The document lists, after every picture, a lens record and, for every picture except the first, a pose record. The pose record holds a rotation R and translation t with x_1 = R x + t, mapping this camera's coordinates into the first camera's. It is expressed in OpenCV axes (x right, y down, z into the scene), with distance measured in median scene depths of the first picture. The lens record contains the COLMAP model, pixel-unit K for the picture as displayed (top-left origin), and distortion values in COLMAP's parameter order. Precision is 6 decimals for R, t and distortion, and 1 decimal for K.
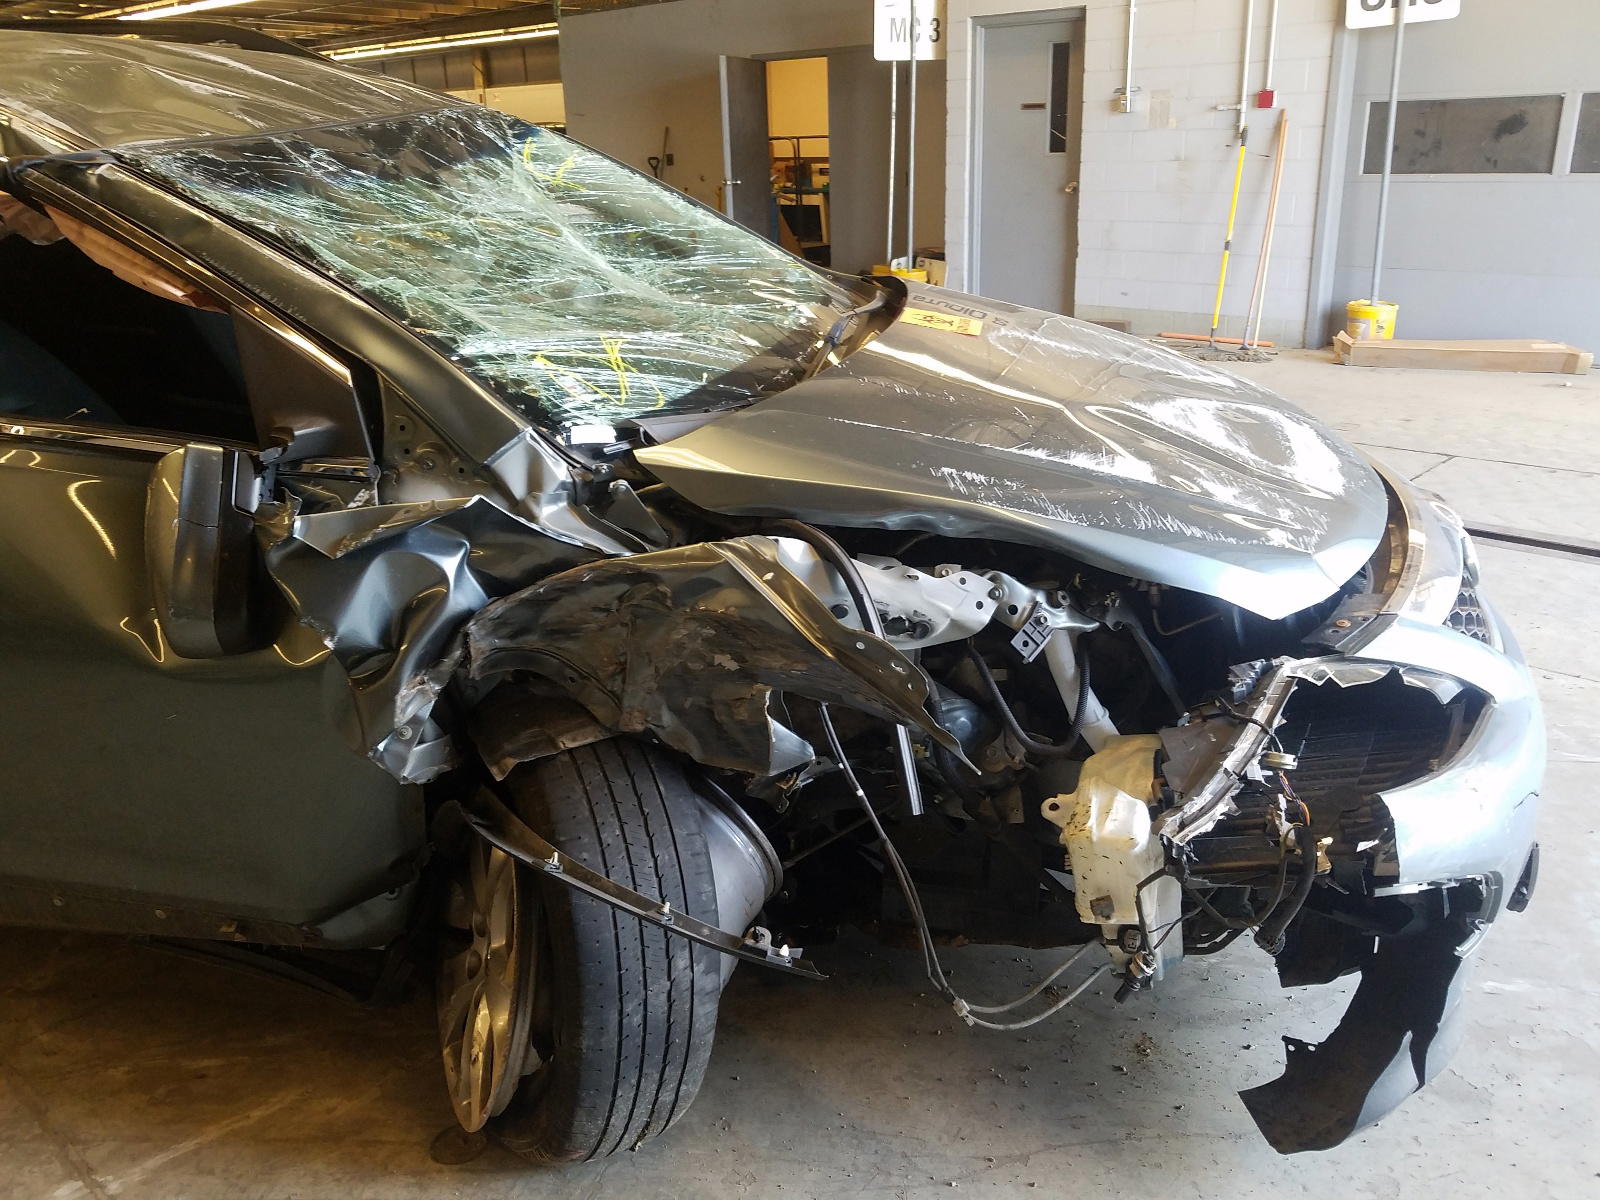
lens RADIAL K [[1234.3, 0, 803.2], [0, 1234.3, 636.5], [0, 0, 1]] dist [-0.025892, 0.032577]
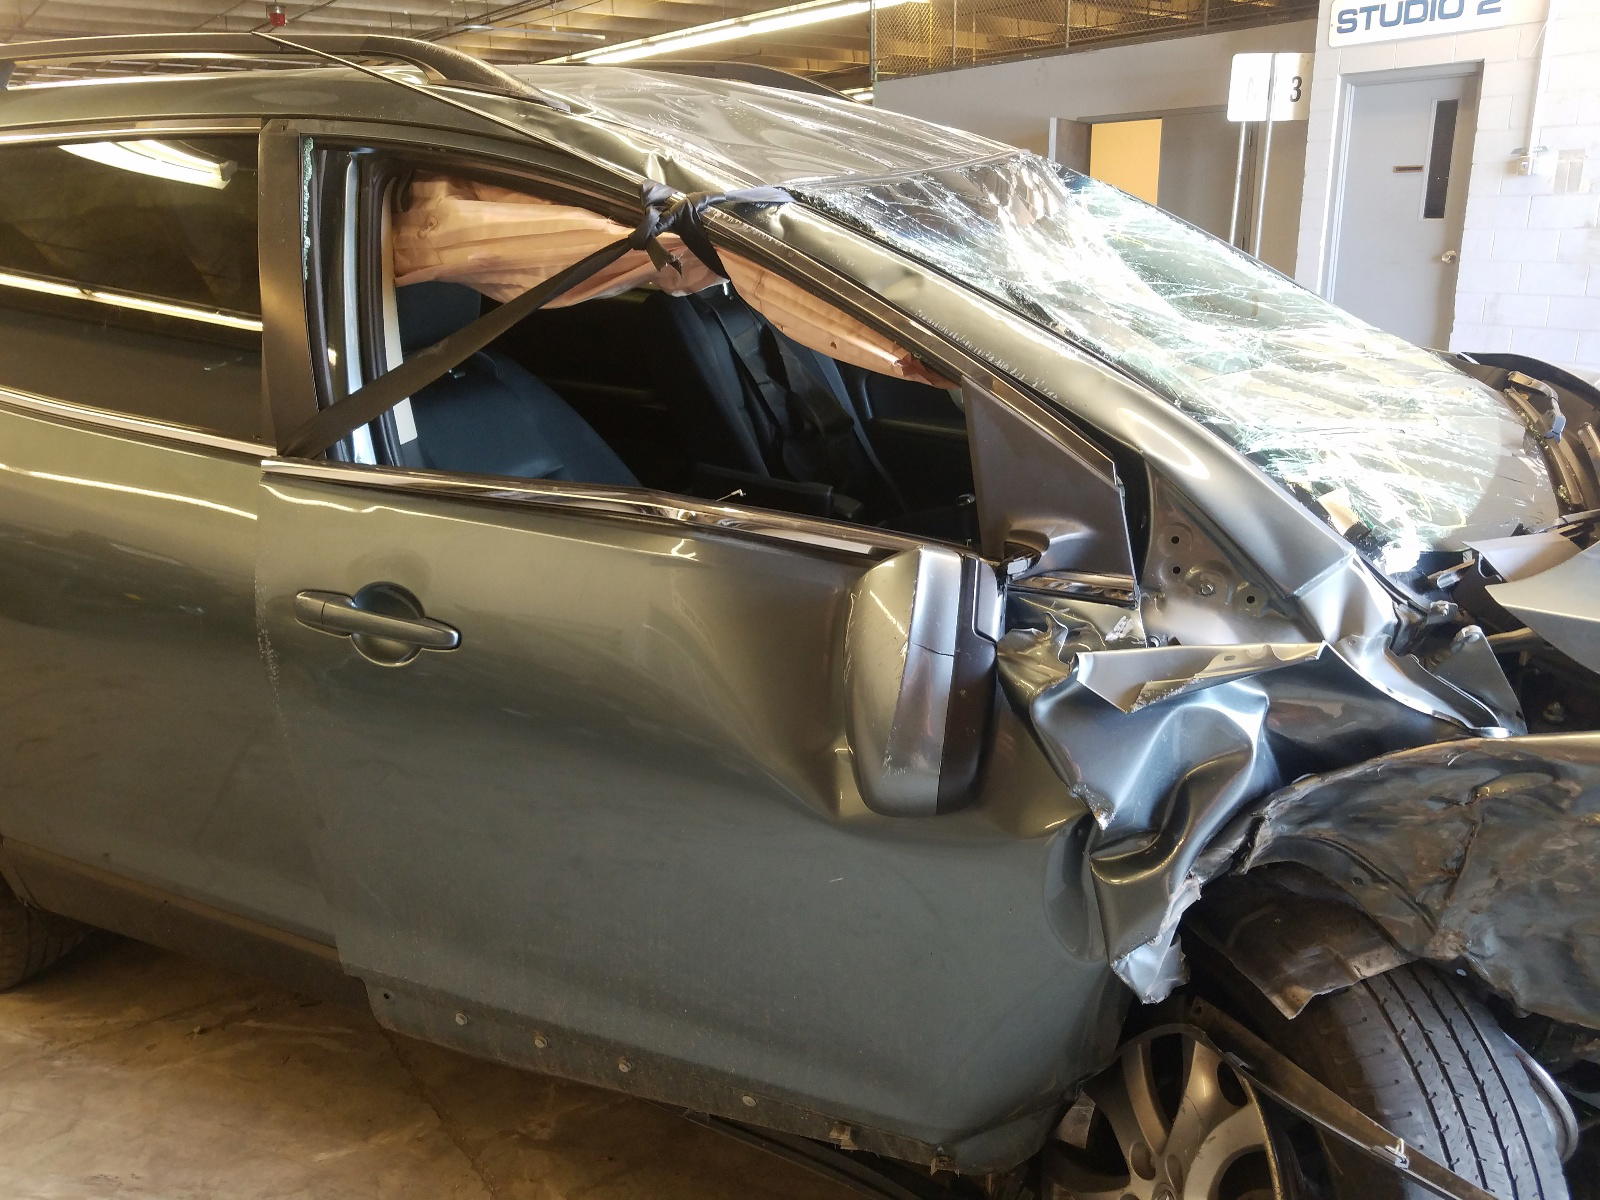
lens RADIAL K [[1234.3, 0, 803.2], [0, 1234.3, 636.5], [0, 0, 1]] dist [-0.025892, 0.032577]
pose [[0.983039, 0.066458, -0.170933, -0.408734], [-0.074491, 0.996378, -0.041011, -0.058624], [0.167589, 0.053048, 0.984429, 0.199102]]
